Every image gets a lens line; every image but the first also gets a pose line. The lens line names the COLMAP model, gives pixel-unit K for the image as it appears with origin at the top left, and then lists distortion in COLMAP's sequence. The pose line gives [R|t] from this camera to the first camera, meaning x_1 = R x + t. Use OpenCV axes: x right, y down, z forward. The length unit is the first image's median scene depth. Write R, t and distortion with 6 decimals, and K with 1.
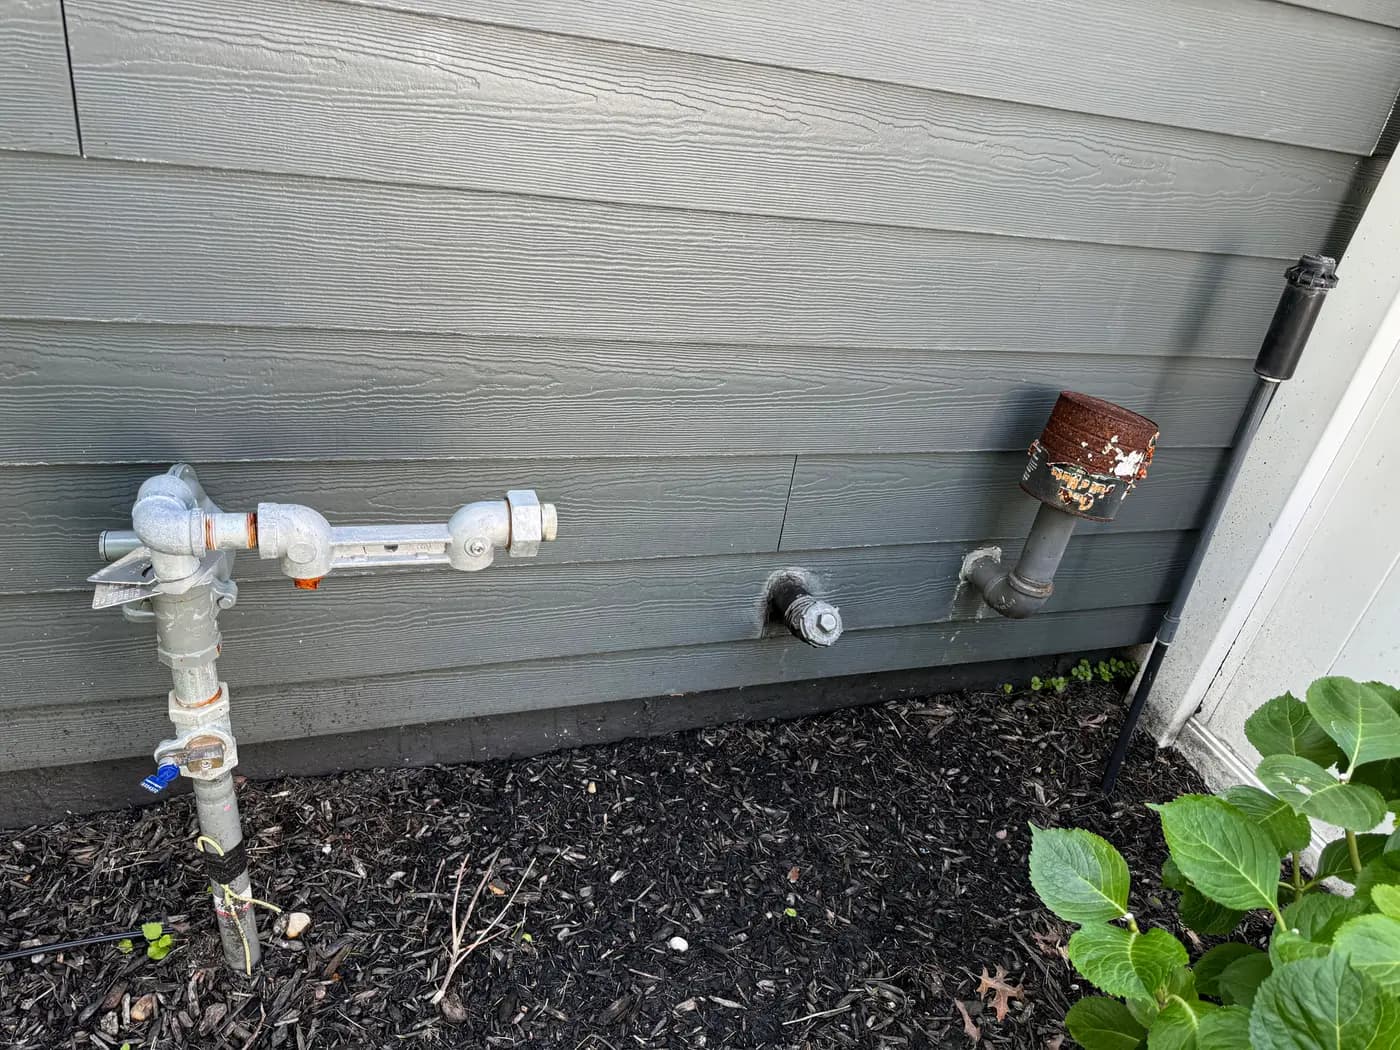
lens RADIAL K [[954.7, 0, 696.4], [0, 954.7, 528.8], [0, 0, 1]] dist [-0.001187, 0.000056]
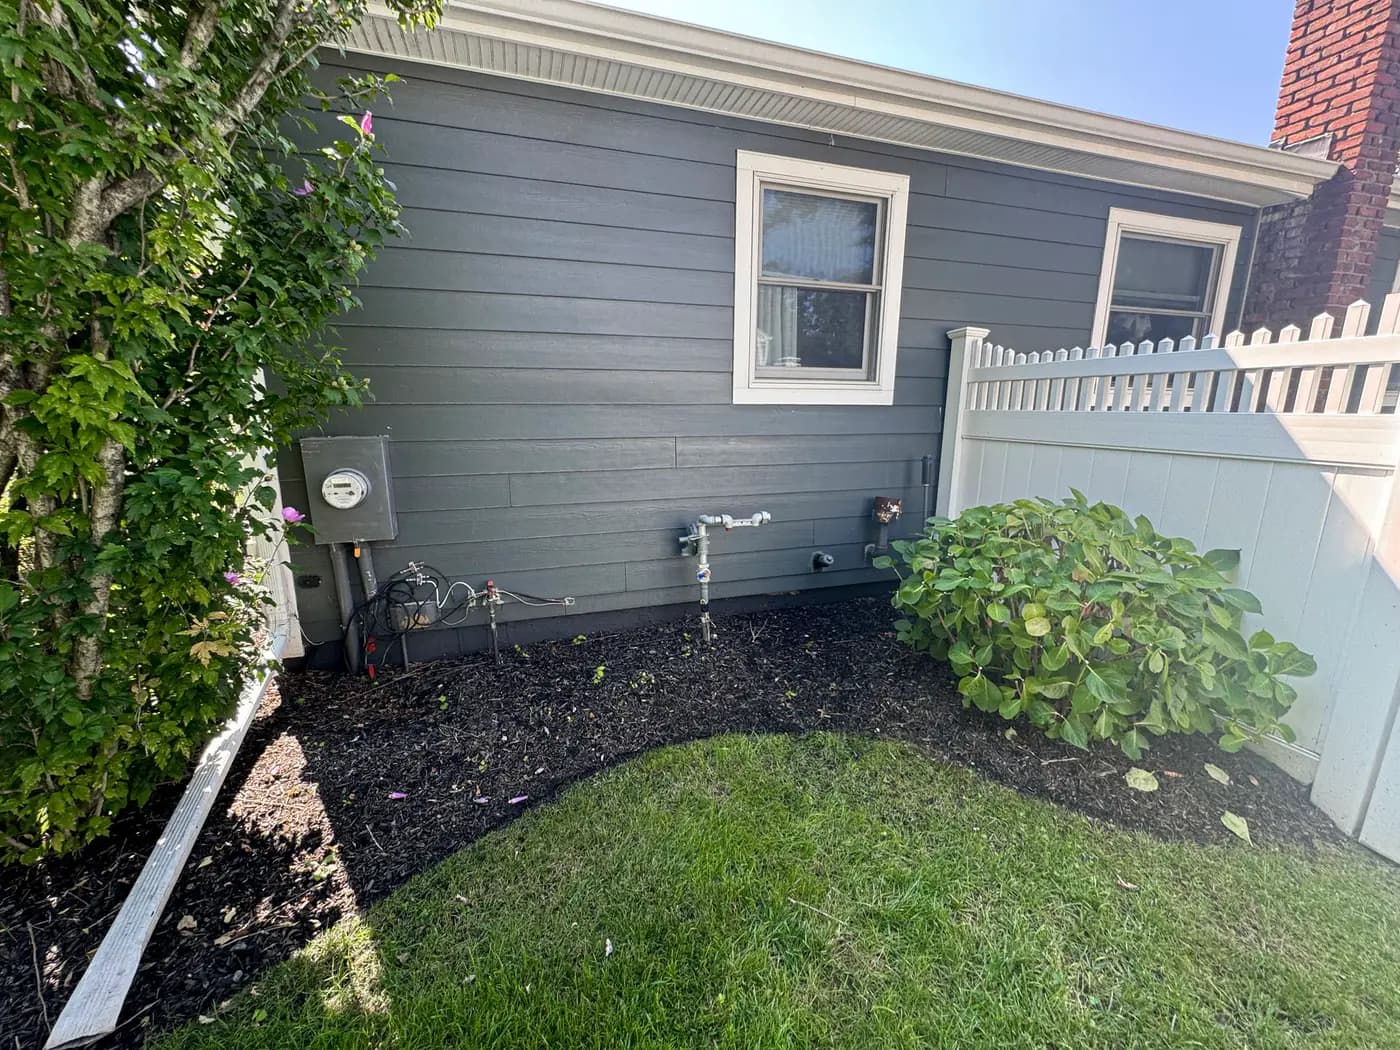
lens RADIAL K [[556.9, 0, 699.2], [0, 556.9, 524.4], [0, 0, 1]] dist [-0.000561, 0.000222]
pose [[0.985662, -0.150761, -0.075773, -0.206150], [0.118120, 0.937201, -0.328181, 0.681622], [0.120492, 0.314525, 0.941571, -1.335602]]
